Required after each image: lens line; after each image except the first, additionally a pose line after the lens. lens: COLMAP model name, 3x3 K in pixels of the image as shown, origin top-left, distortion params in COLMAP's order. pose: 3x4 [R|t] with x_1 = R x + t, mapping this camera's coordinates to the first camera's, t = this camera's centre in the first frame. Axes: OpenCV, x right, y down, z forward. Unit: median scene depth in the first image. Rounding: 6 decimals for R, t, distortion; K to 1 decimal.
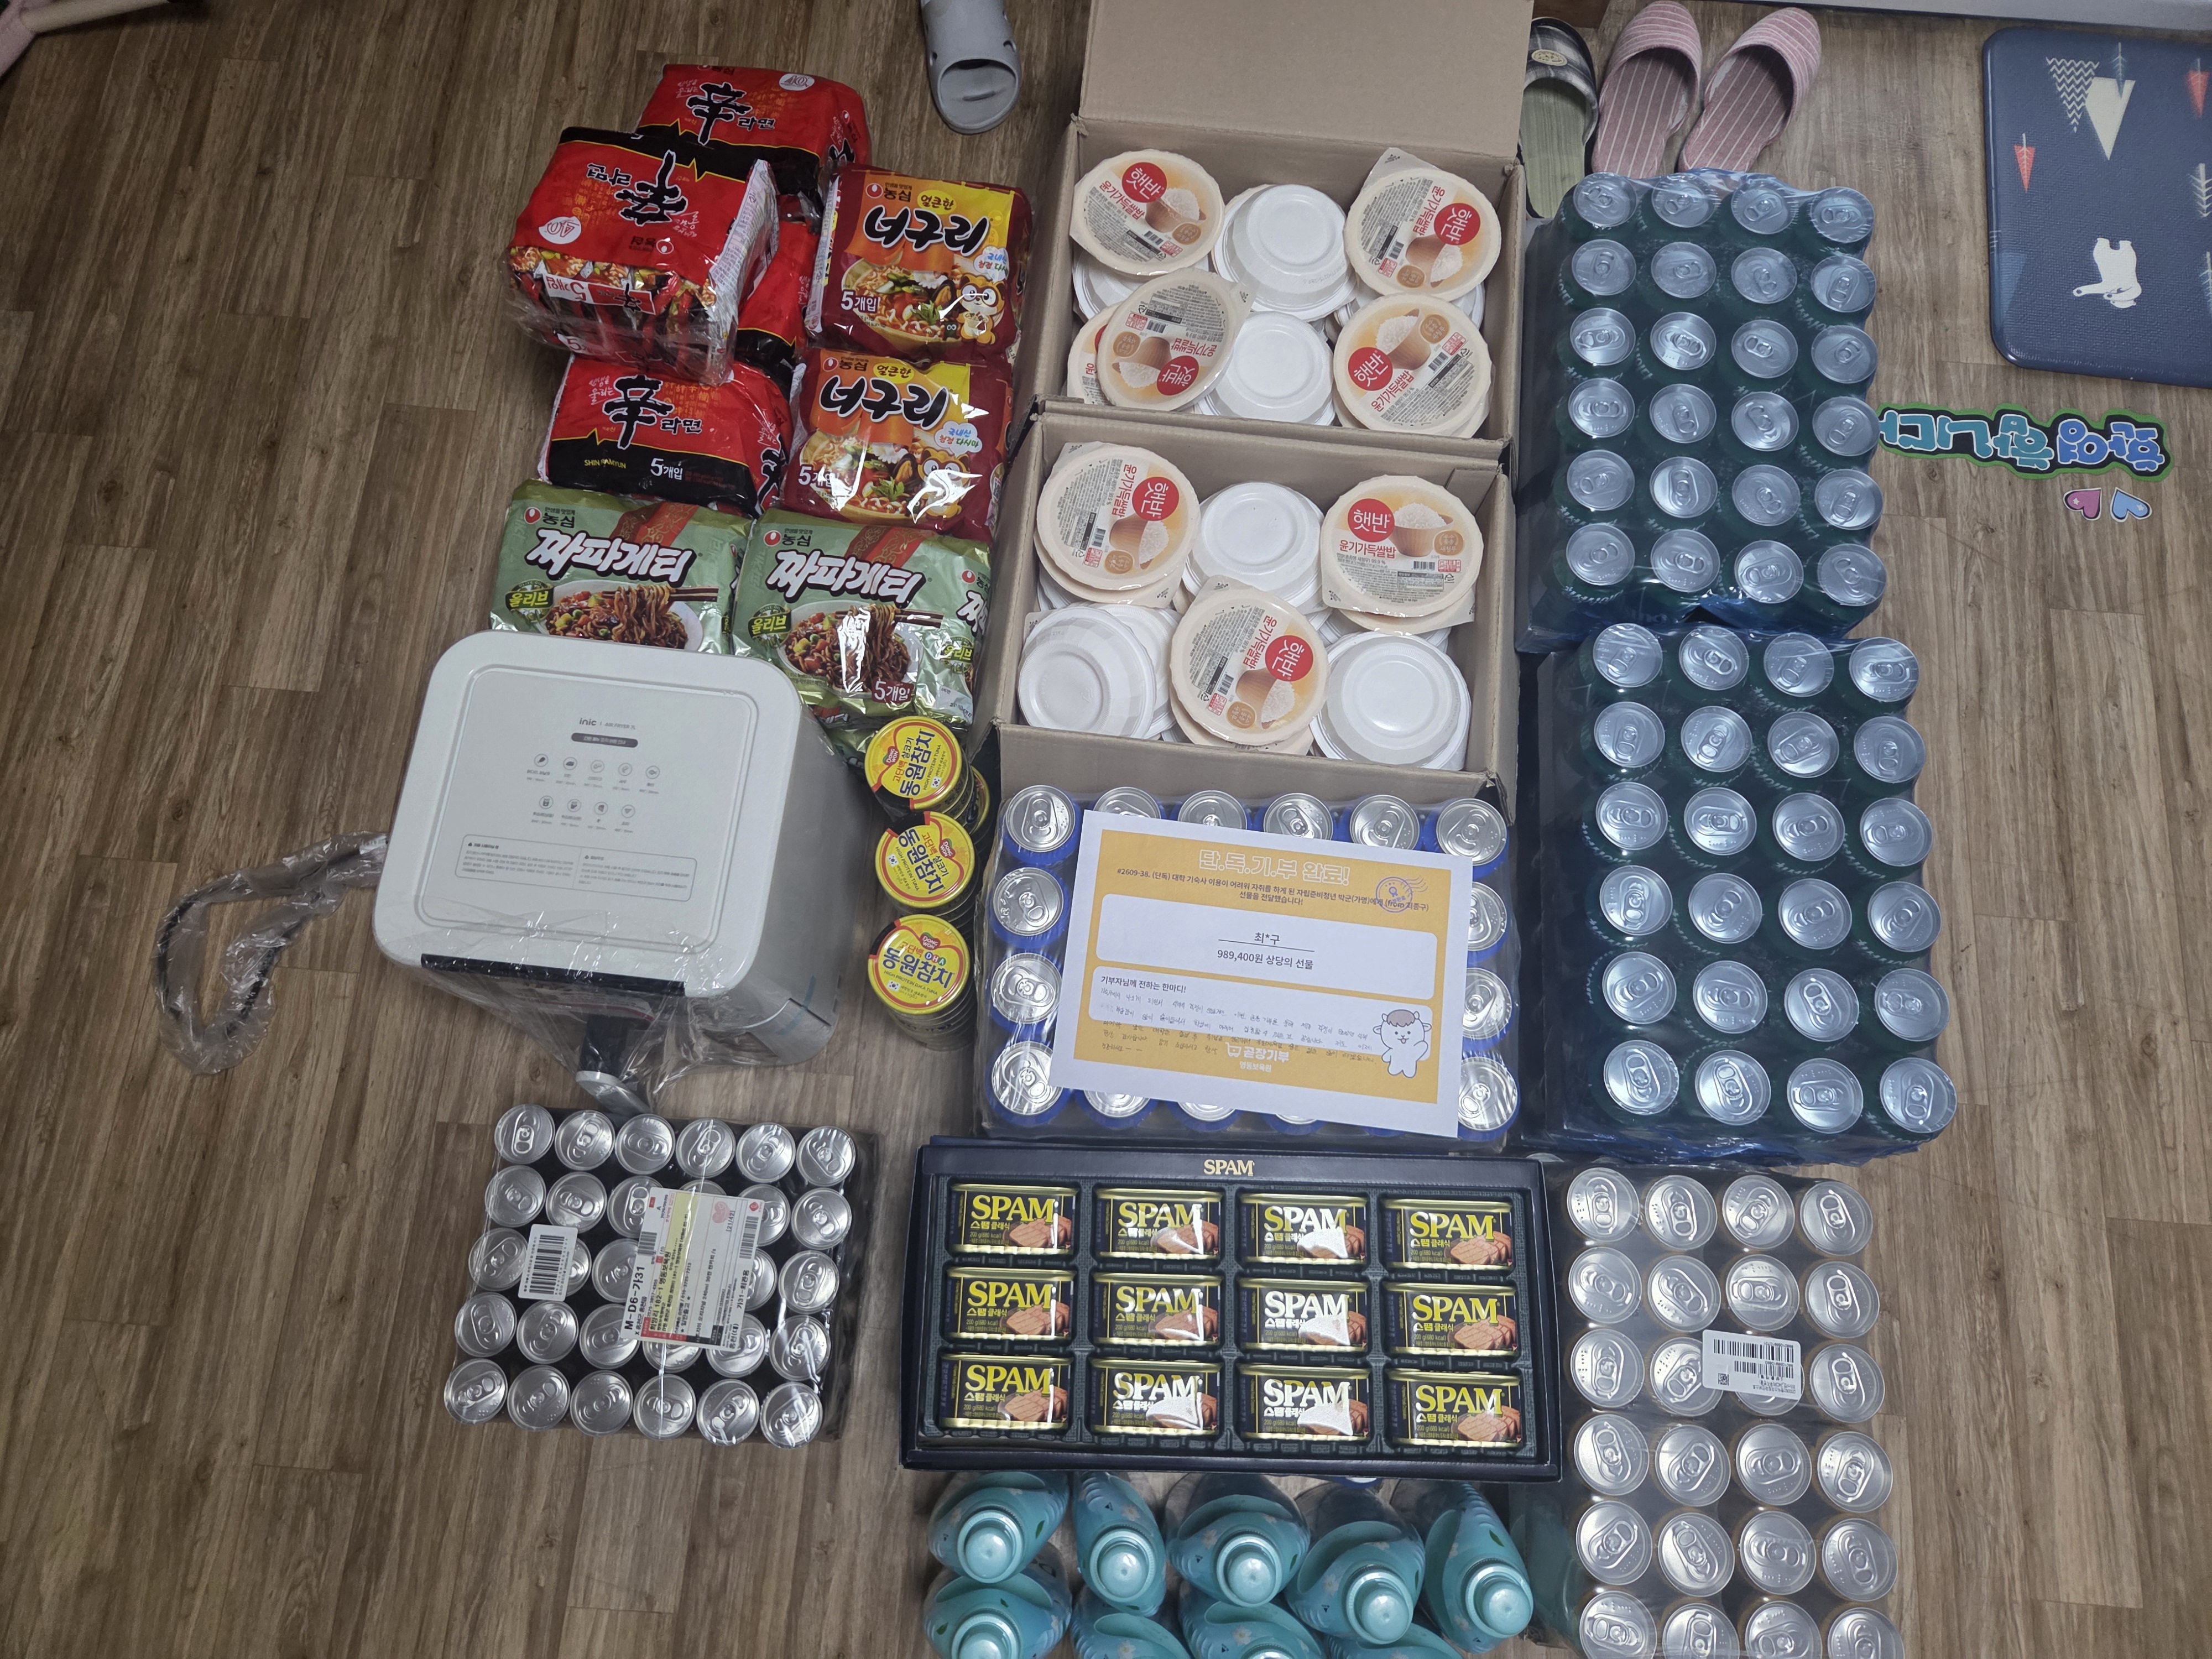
lens RADIAL K [[1456.6, 0, 1097.5], [0, 1456.6, 844.1], [0, 0, 1]] dist [0.062826, -0.044641]
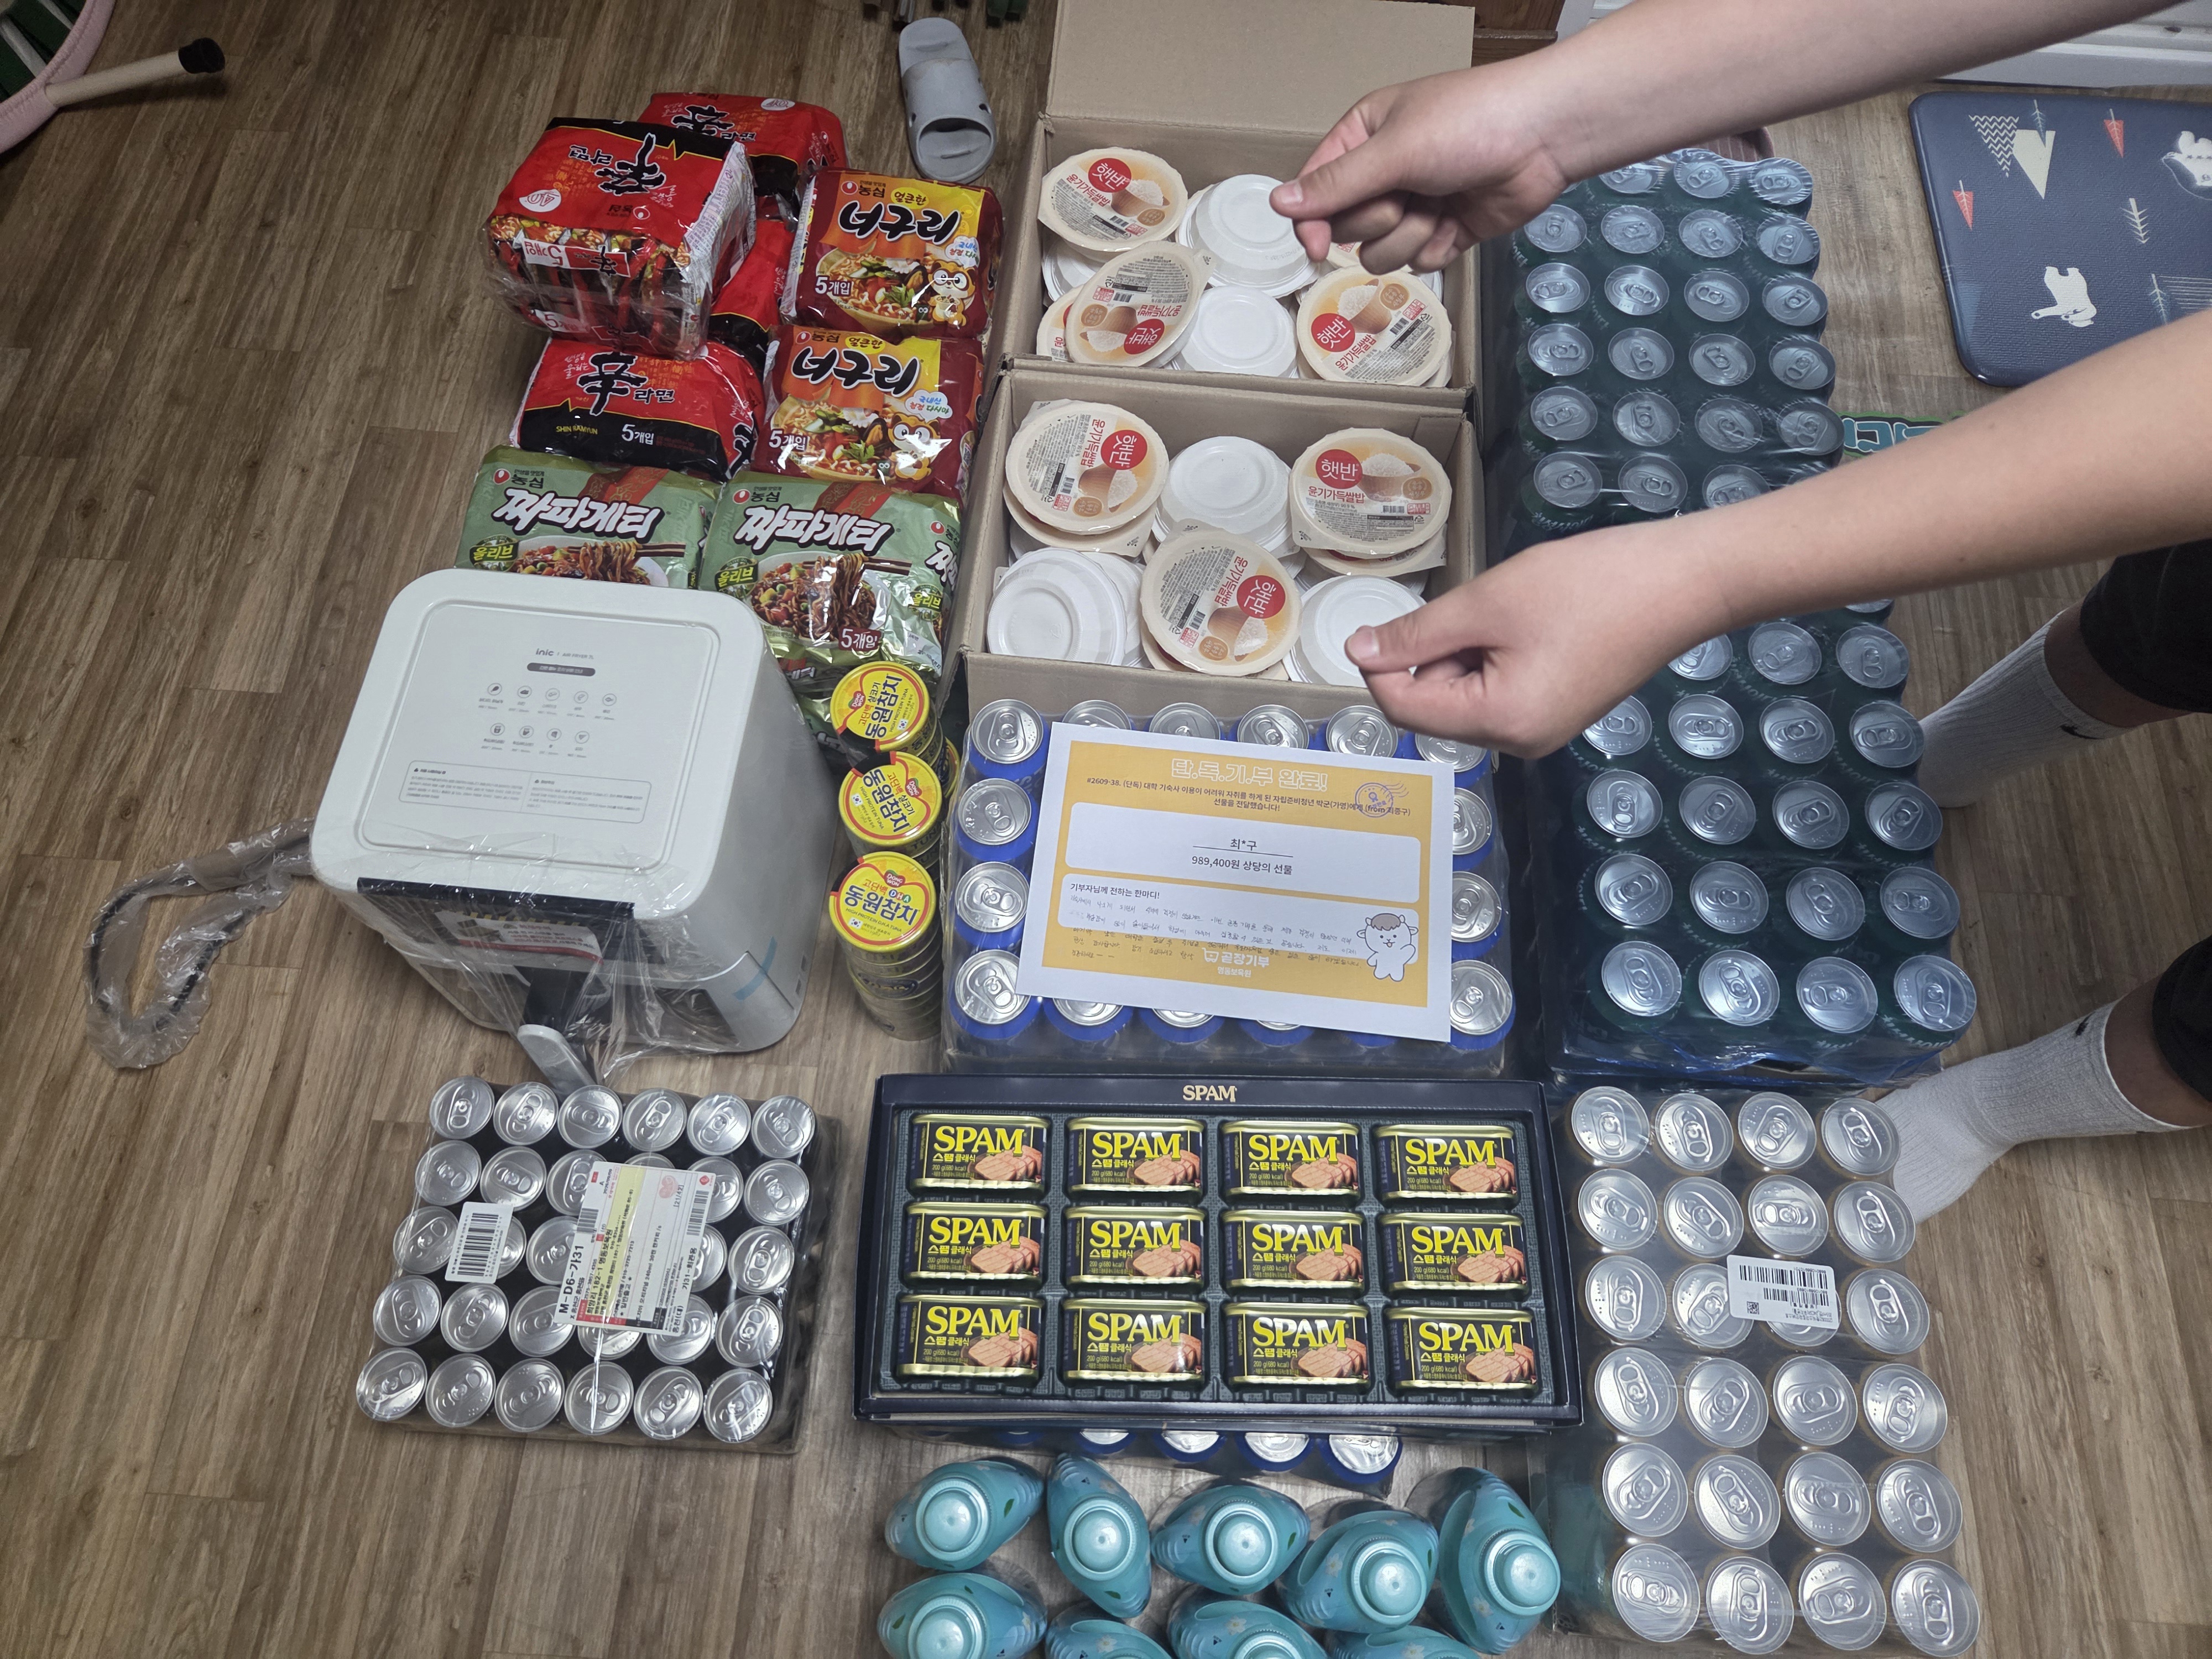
lens RADIAL K [[1456.6, 0, 1097.5], [0, 1456.6, 844.1], [0, 0, 1]] dist [0.062826, -0.044641]
pose [[0.999929, -0.011062, 0.004483, 0.013964], [0.011602, 0.989041, -0.147183, 0.177751], [-0.002806, 0.147224, 0.989099, 0.045555]]
